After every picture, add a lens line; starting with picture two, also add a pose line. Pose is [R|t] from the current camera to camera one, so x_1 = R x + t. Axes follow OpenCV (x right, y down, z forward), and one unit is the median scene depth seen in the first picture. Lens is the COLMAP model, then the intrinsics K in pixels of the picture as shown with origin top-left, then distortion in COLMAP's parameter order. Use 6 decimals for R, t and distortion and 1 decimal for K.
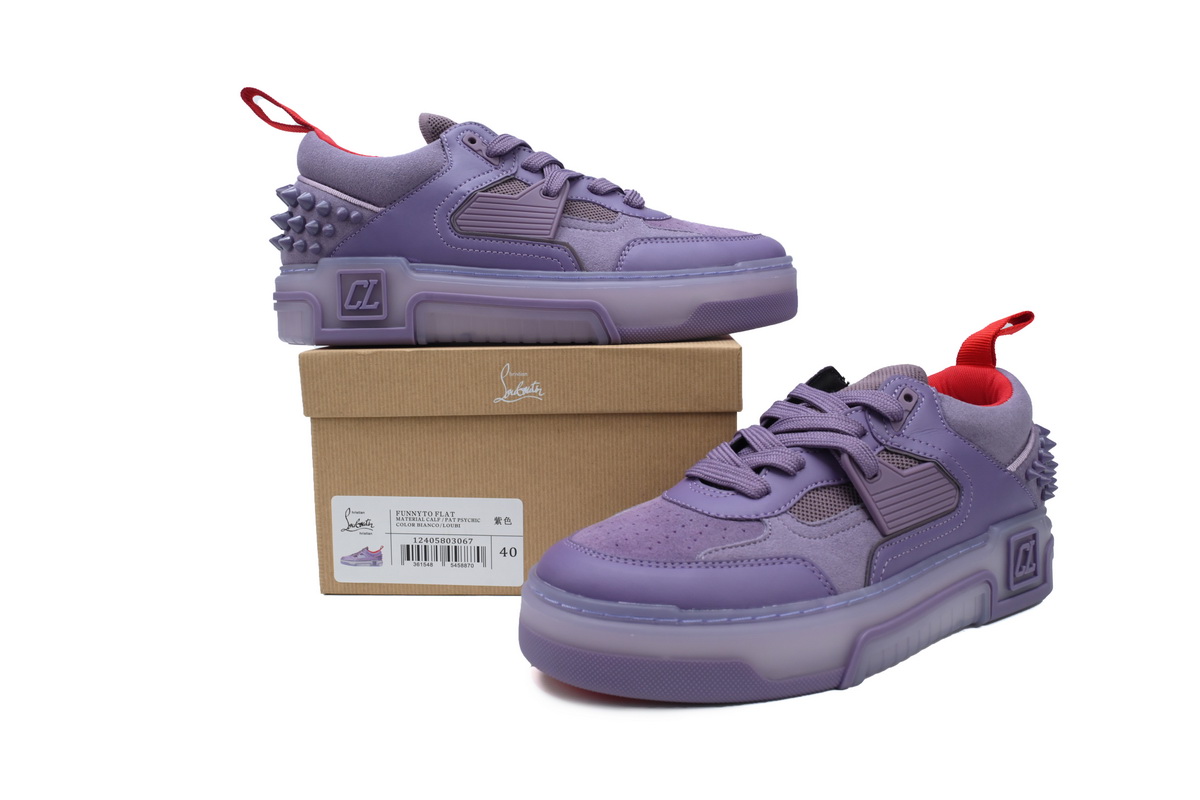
lens RADIAL K [[987.1, 0, 600.0], [0, 987.1, 400.0], [0, 0, 1]] dist [-0.000969, -0.001213]
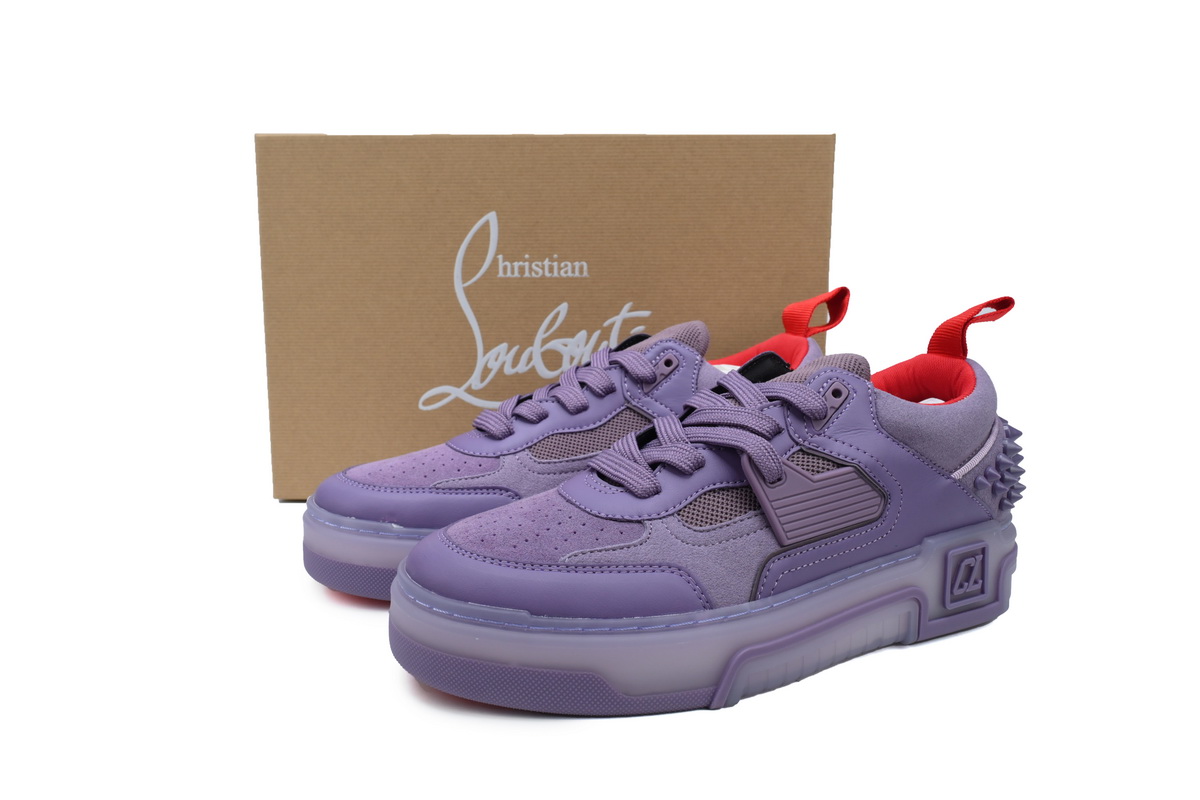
lens RADIAL K [[987.1, 0, 600.0], [0, 987.1, 400.0], [0, 0, 1]] dist [-0.000969, -0.001213]
pose [[0.990176, 0.045316, -0.132282, 0.223170], [-0.036905, 0.997179, 0.065365, -0.048737], [0.134871, -0.059842, 0.989055, 0.073938]]
